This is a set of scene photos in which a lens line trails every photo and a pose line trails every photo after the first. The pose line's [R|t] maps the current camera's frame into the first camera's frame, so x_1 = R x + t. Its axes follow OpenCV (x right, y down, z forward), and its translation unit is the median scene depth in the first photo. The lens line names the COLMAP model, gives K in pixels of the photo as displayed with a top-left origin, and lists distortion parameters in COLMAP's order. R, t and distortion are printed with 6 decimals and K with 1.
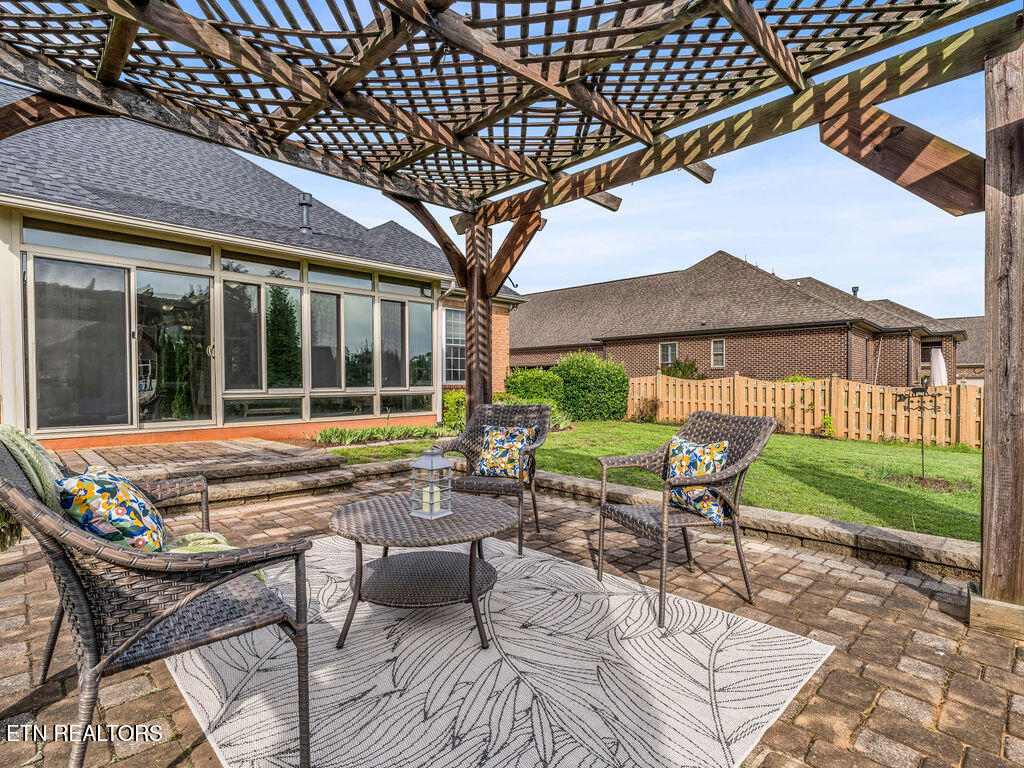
lens RADIAL K [[532.3, 0, 512.0], [0, 532.3, 384.0], [0, 0, 1]] dist [0.000846, 0.000752]
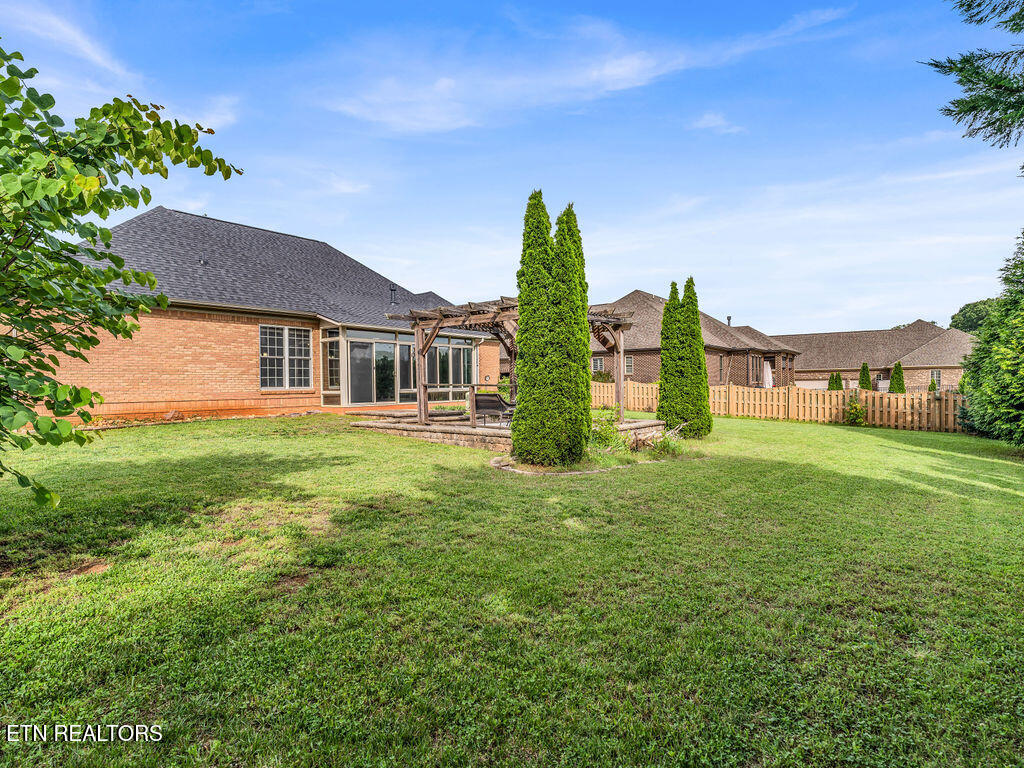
lens RADIAL K [[532.3, 0, 512.0], [0, 532.3, 384.0], [0, 0, 1]] dist [0.000846, 0.000752]
pose [[0.996218, -0.007591, 0.086555, -0.210970], [0.008043, 0.999956, -0.004883, 0.002264], [-0.086514, 0.005560, 0.996235, -1.341276]]
